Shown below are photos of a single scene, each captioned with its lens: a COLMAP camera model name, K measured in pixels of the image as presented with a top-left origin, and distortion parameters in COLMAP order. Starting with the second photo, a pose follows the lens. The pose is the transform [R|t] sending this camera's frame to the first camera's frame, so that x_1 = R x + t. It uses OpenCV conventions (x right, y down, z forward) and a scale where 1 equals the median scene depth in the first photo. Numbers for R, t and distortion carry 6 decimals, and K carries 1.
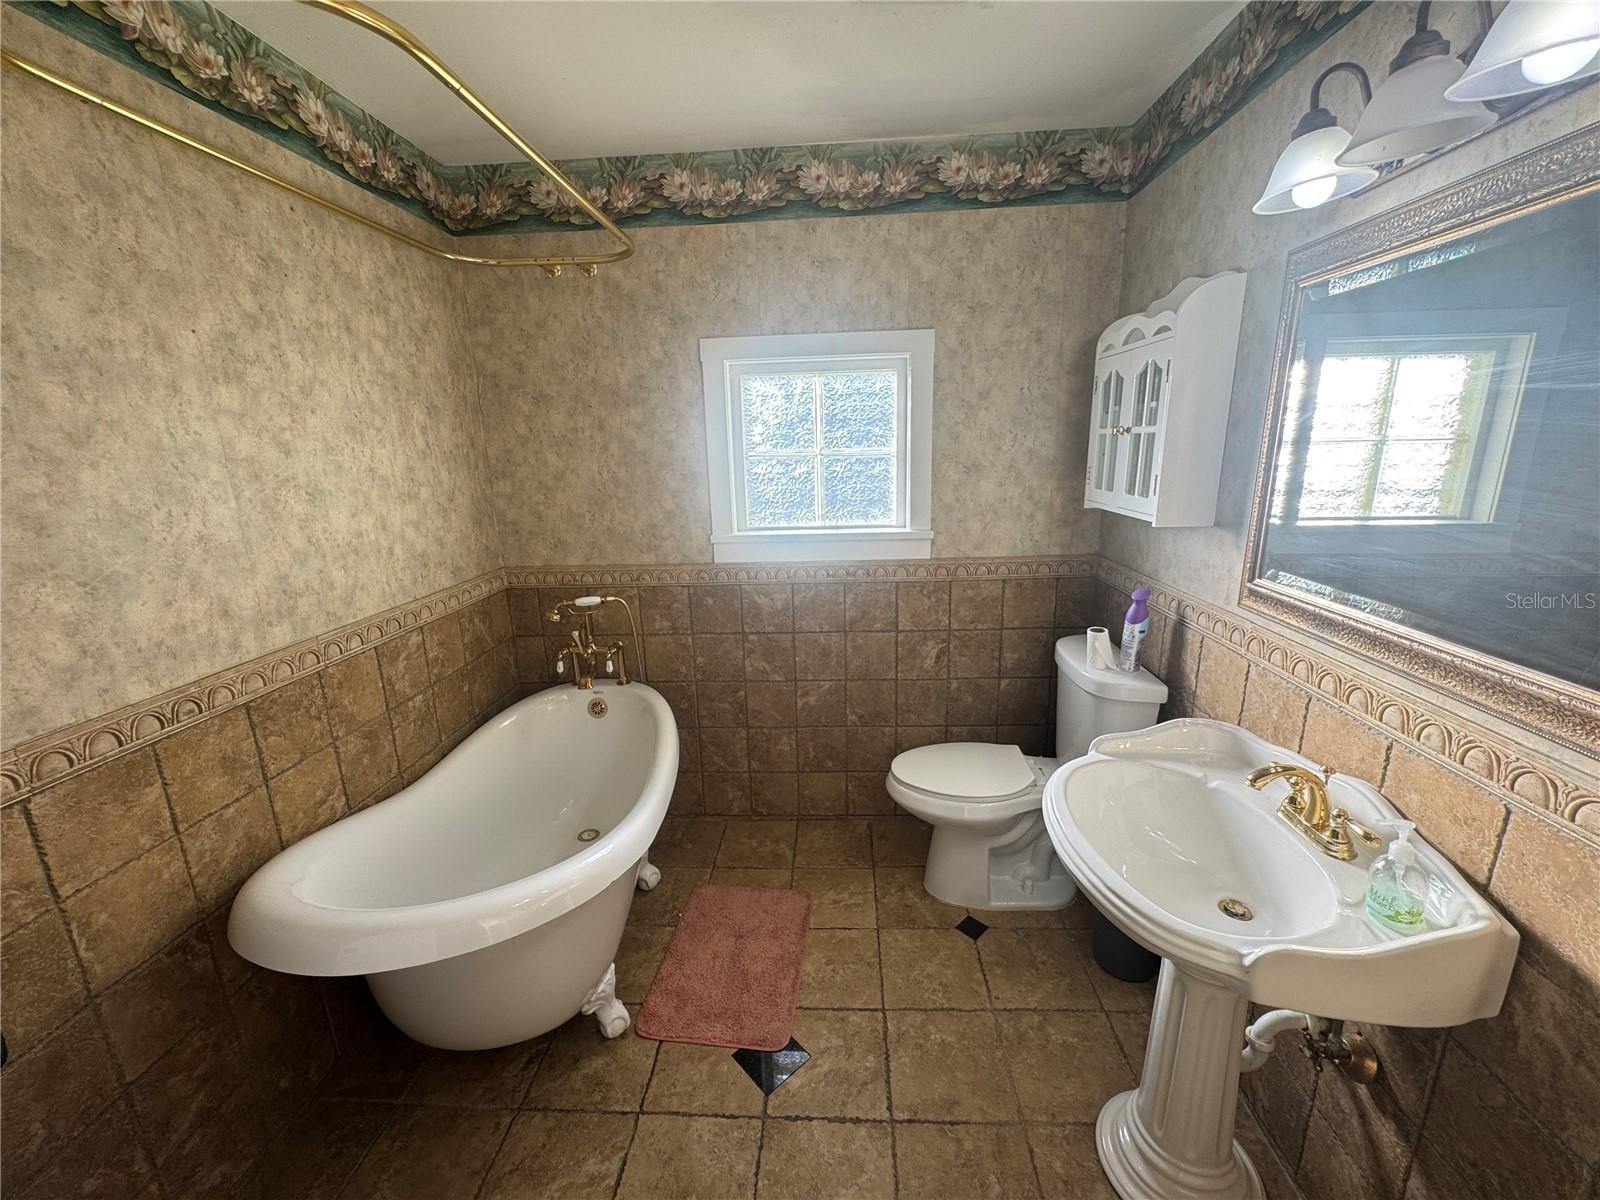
lens RADIAL K [[637.4, 0, 807.5], [0, 637.4, 595.2], [0, 0, 1]] dist [-0.012253, -0.000048]
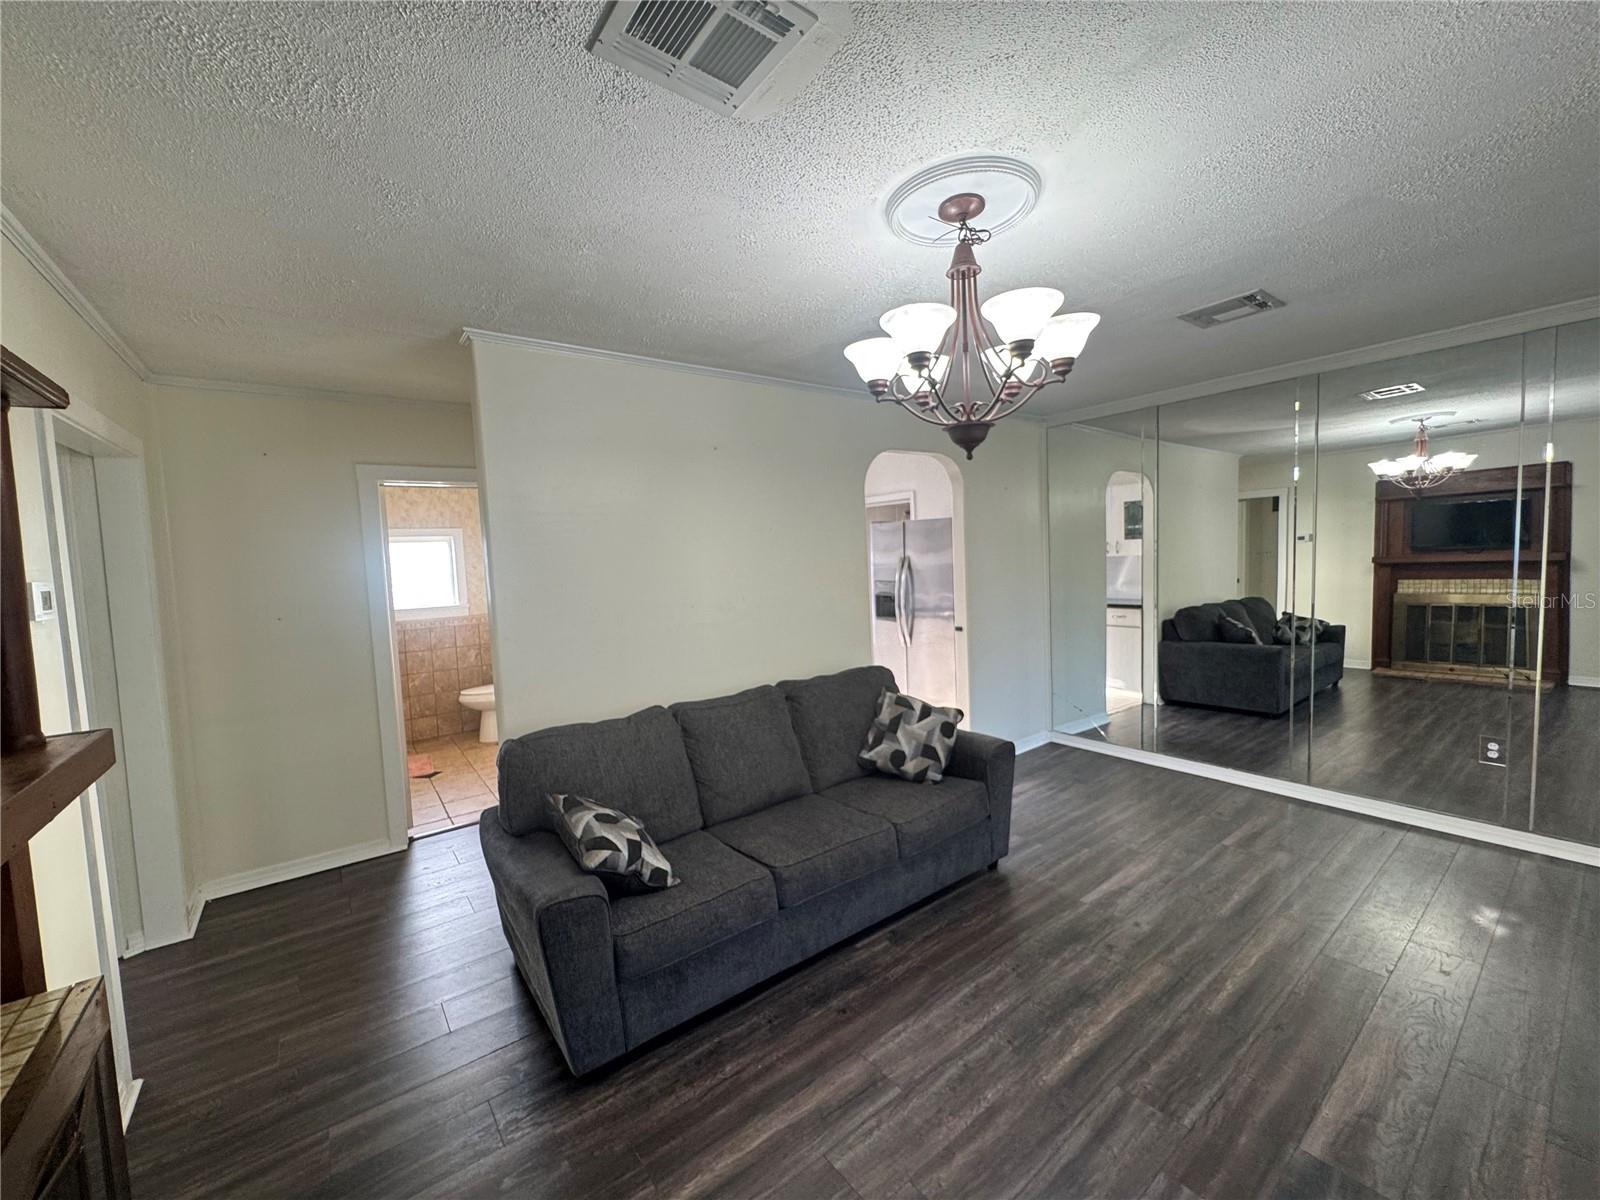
lens RADIAL K [[637.4, 0, 807.5], [0, 637.4, 595.2], [0, 0, 1]] dist [-0.012253, -0.000048]
pose [[0.764088, -0.048748, 0.643268, -0.402511], [0.174463, 0.975599, -0.133299, 0.445498], [-0.621074, 0.214078, 0.753948, -1.773824]]
